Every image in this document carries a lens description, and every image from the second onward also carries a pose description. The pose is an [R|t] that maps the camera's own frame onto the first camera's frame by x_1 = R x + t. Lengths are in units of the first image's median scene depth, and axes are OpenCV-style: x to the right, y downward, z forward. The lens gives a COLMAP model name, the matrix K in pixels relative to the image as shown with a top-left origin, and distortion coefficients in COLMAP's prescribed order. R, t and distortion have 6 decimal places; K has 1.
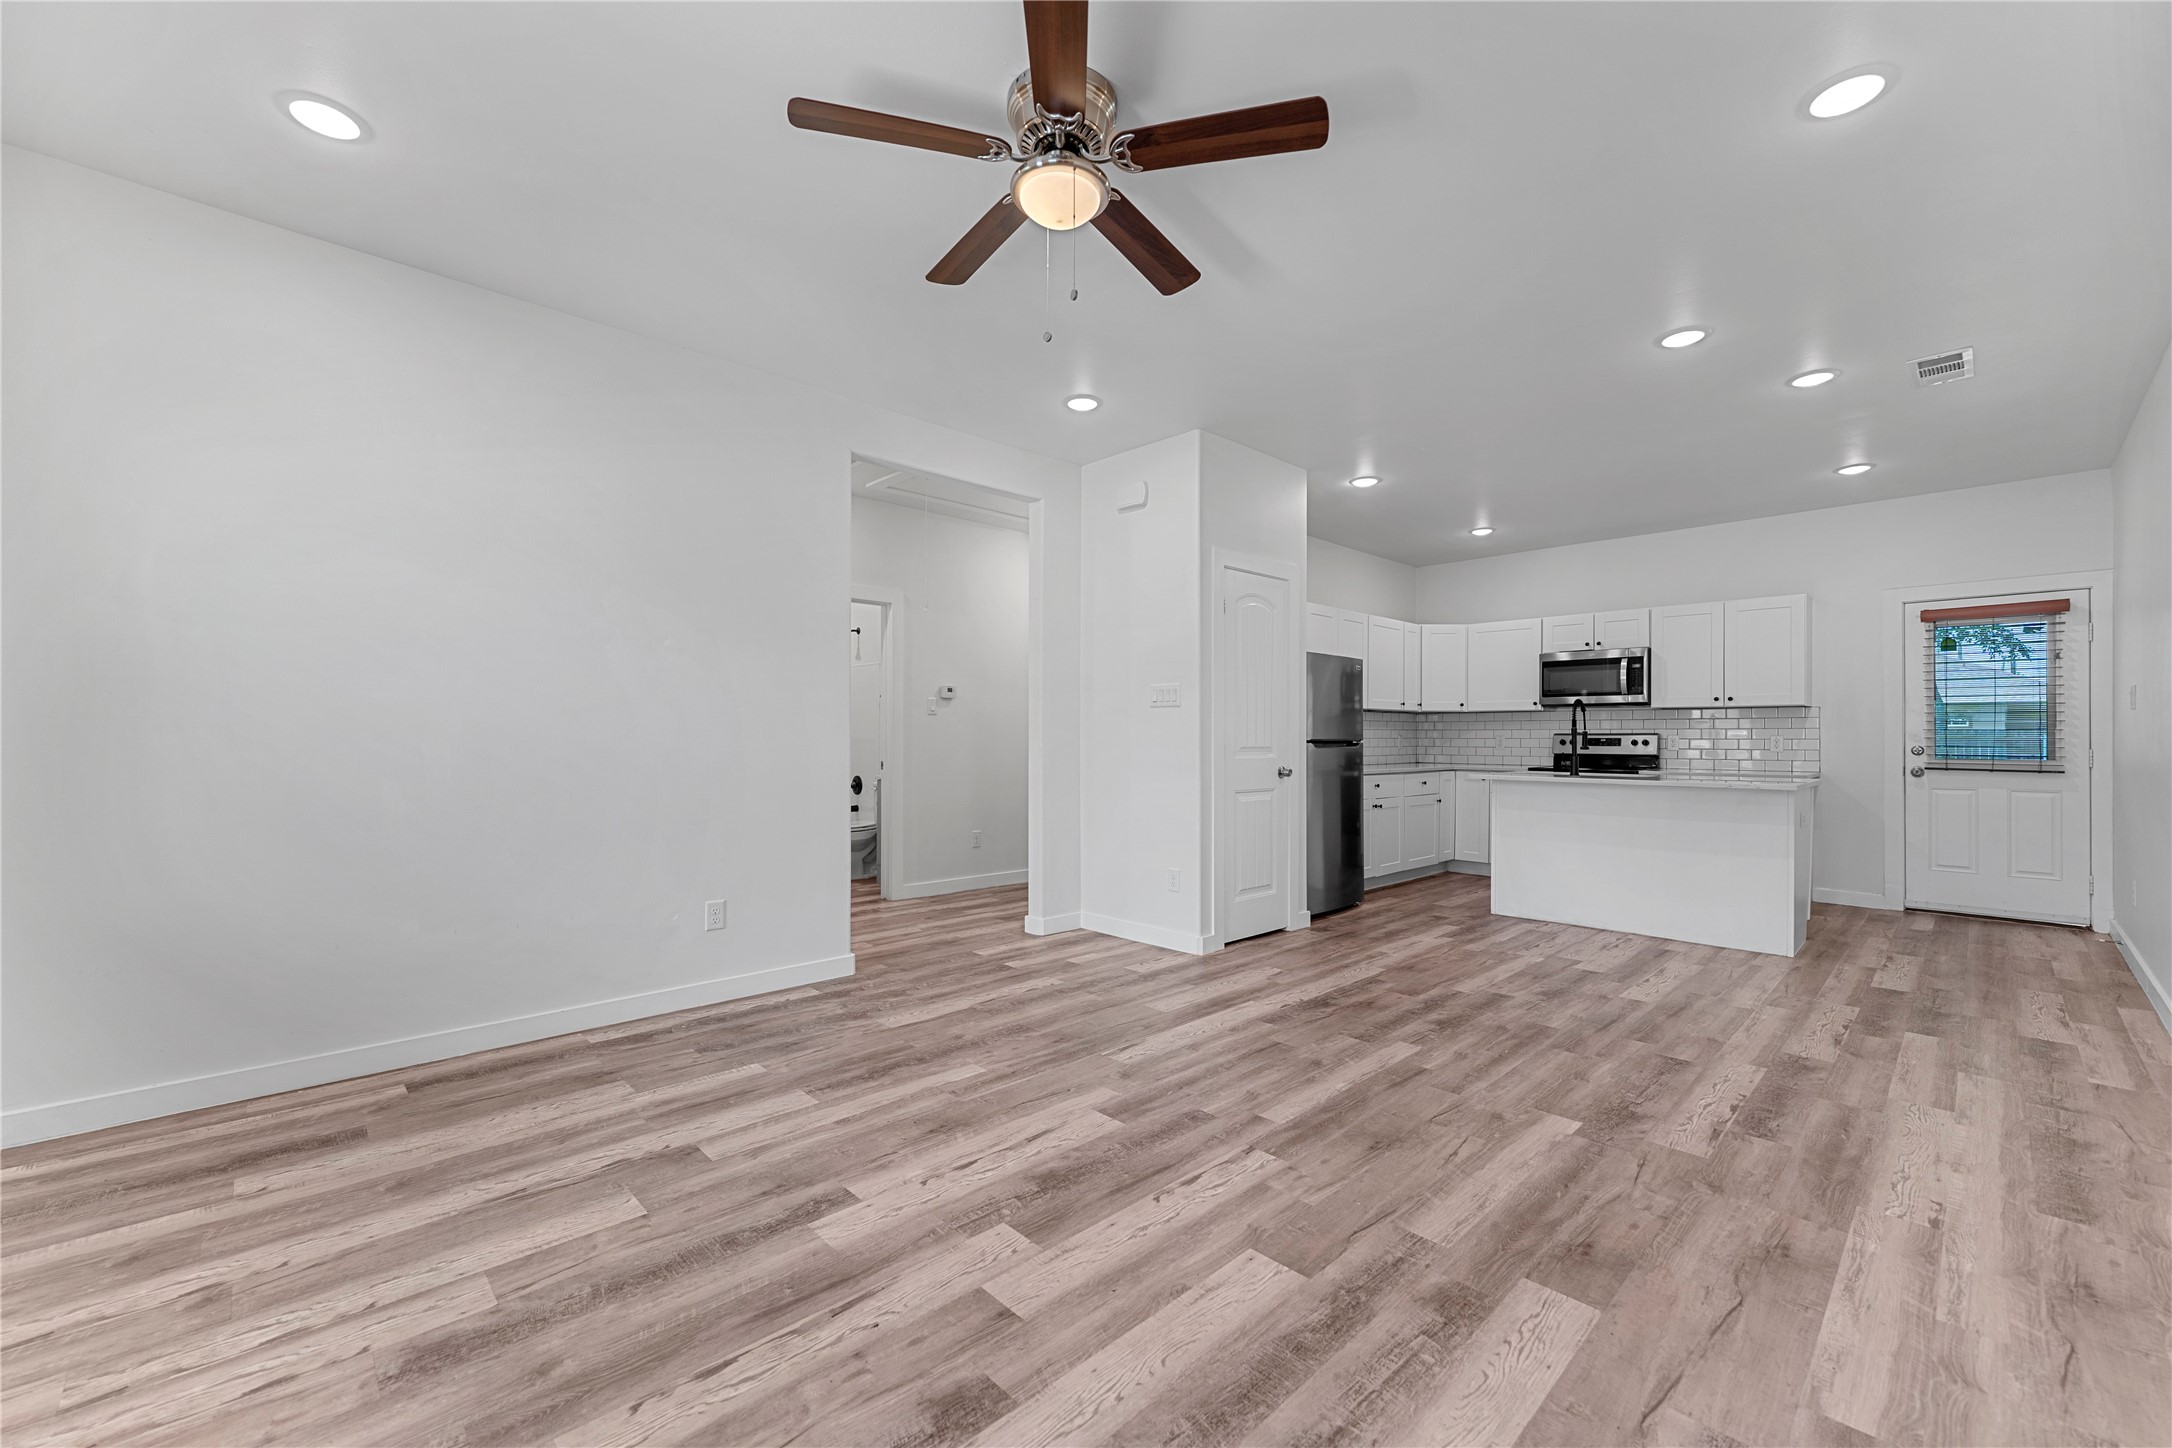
lens RADIAL K [[875.8, 0, 1080.6], [0, 875.8, 742.9], [0, 0, 1]] dist [0.001528, 0.000592]
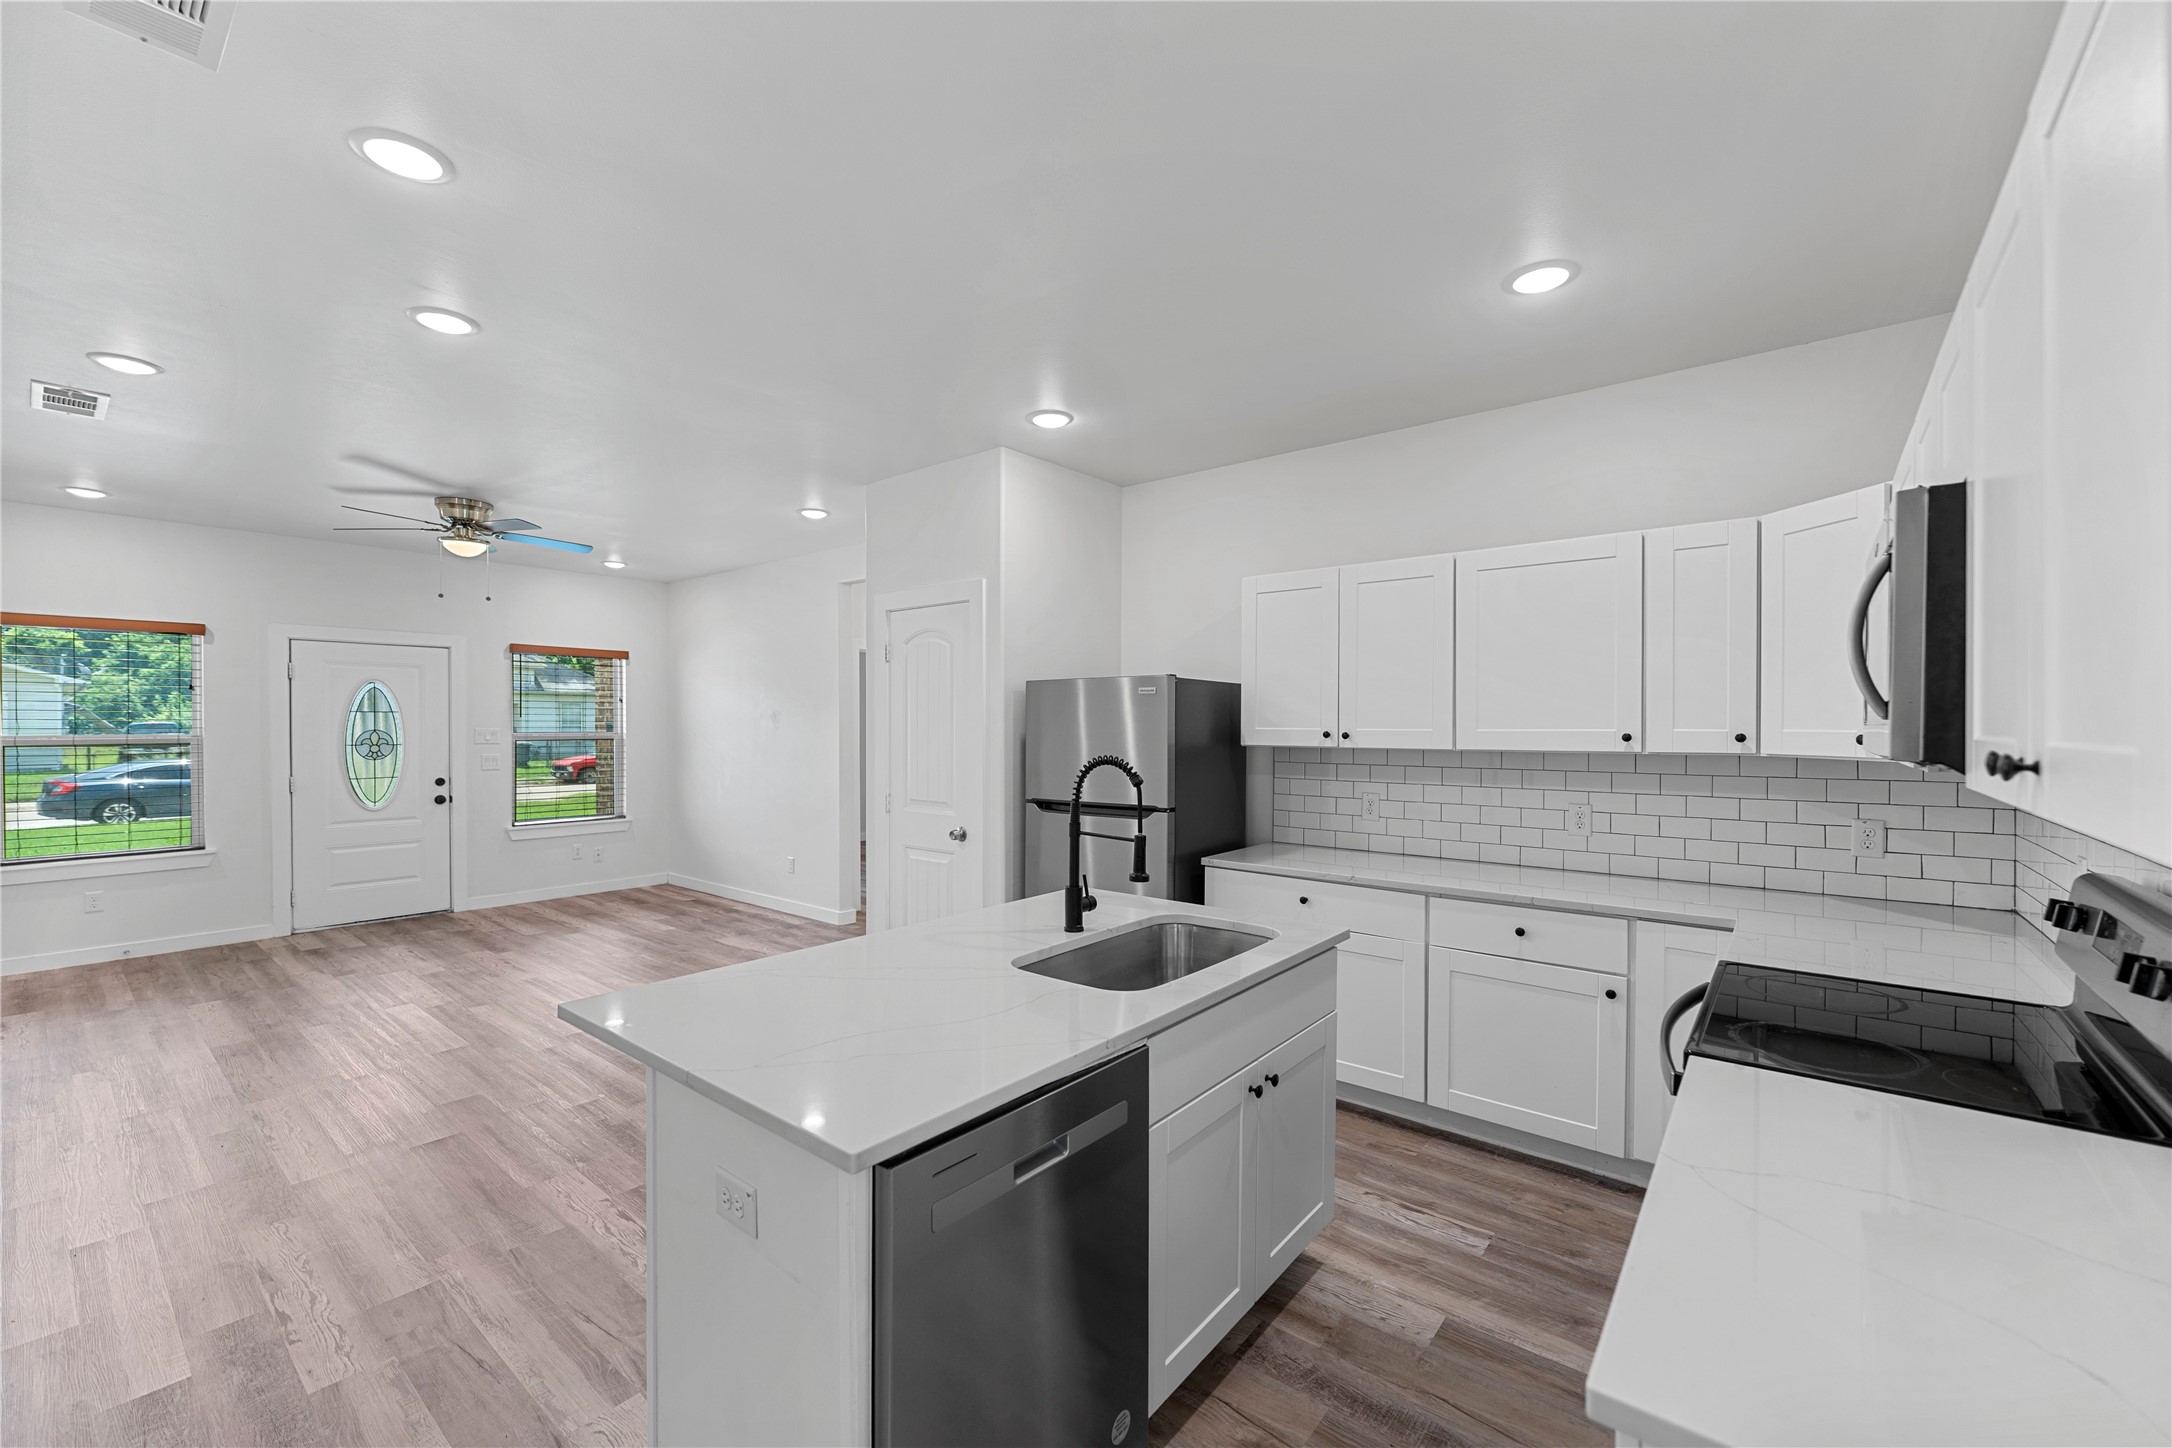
lens RADIAL K [[875.8, 0, 1098.3], [0, 875.8, 739.5], [0, 0, 1]] dist [0.001528, 0.000592]
pose [[0.124906, 0.016149, -0.992037, 1.026083], [-0.006372, 0.999860, 0.015474, -0.066871], [0.992148, 0.004388, 0.124992, 0.984549]]
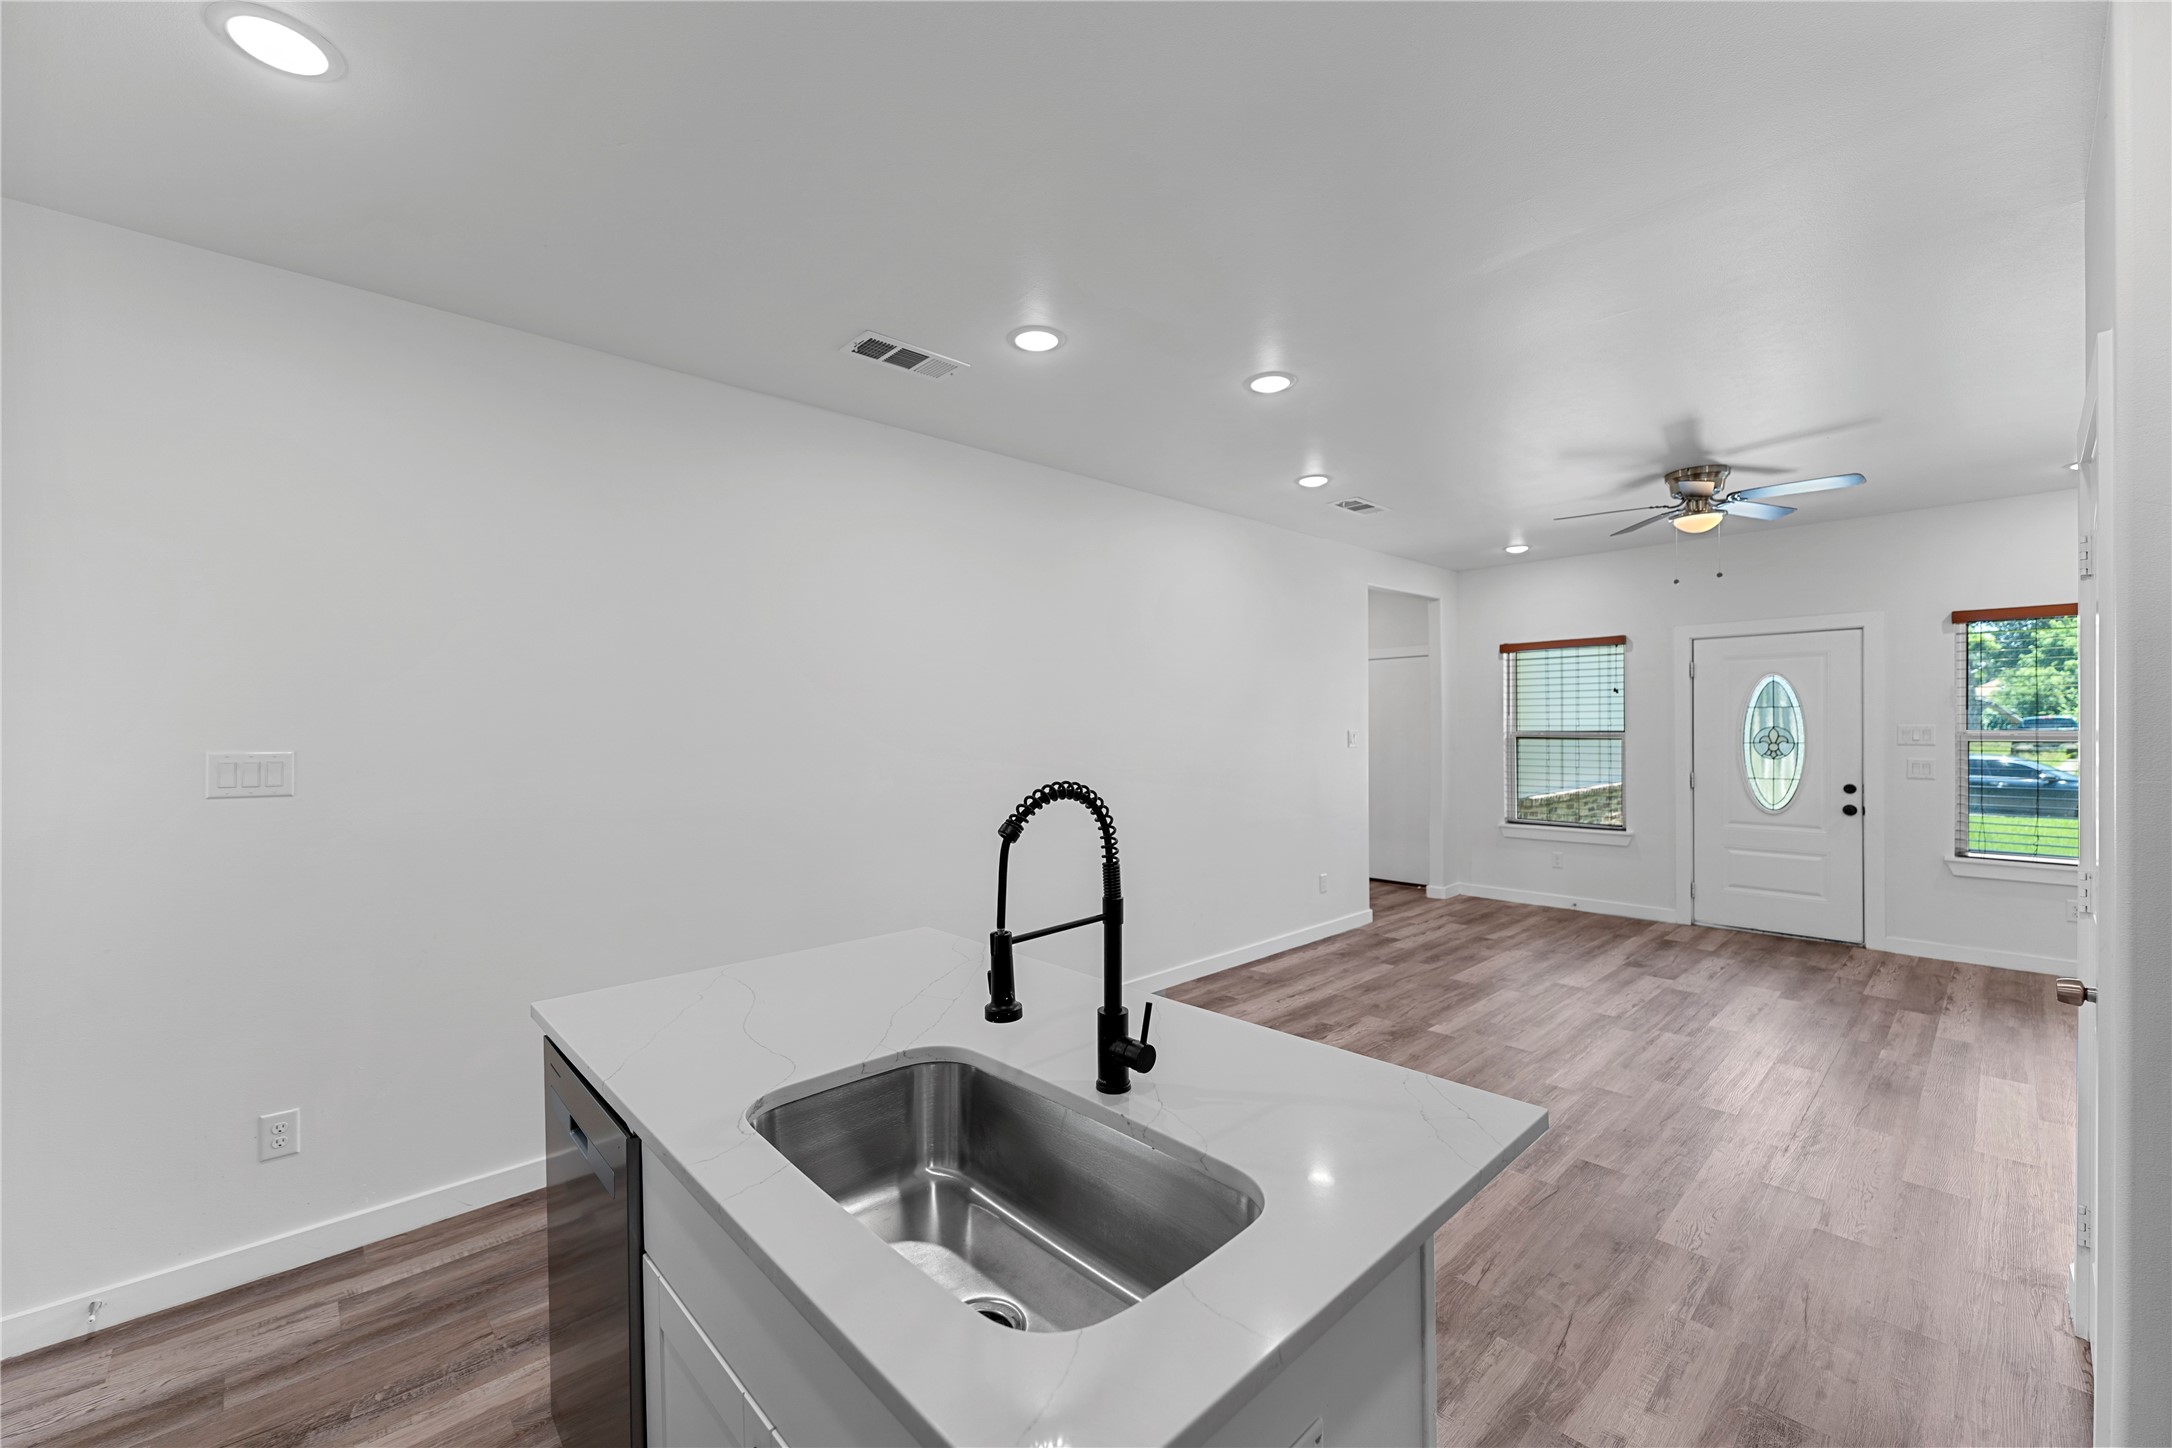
lens RADIAL K [[875.8, 0, 1076.4], [0, 875.8, 721.8], [0, 0, 1]] dist [0.001528, 0.000592]
pose [[-0.999923, 0.006776, 0.010426, 0.581827], [0.006792, 0.999976, 0.001500, -0.069218], [-0.010416, 0.001571, -0.999945, 1.272071]]
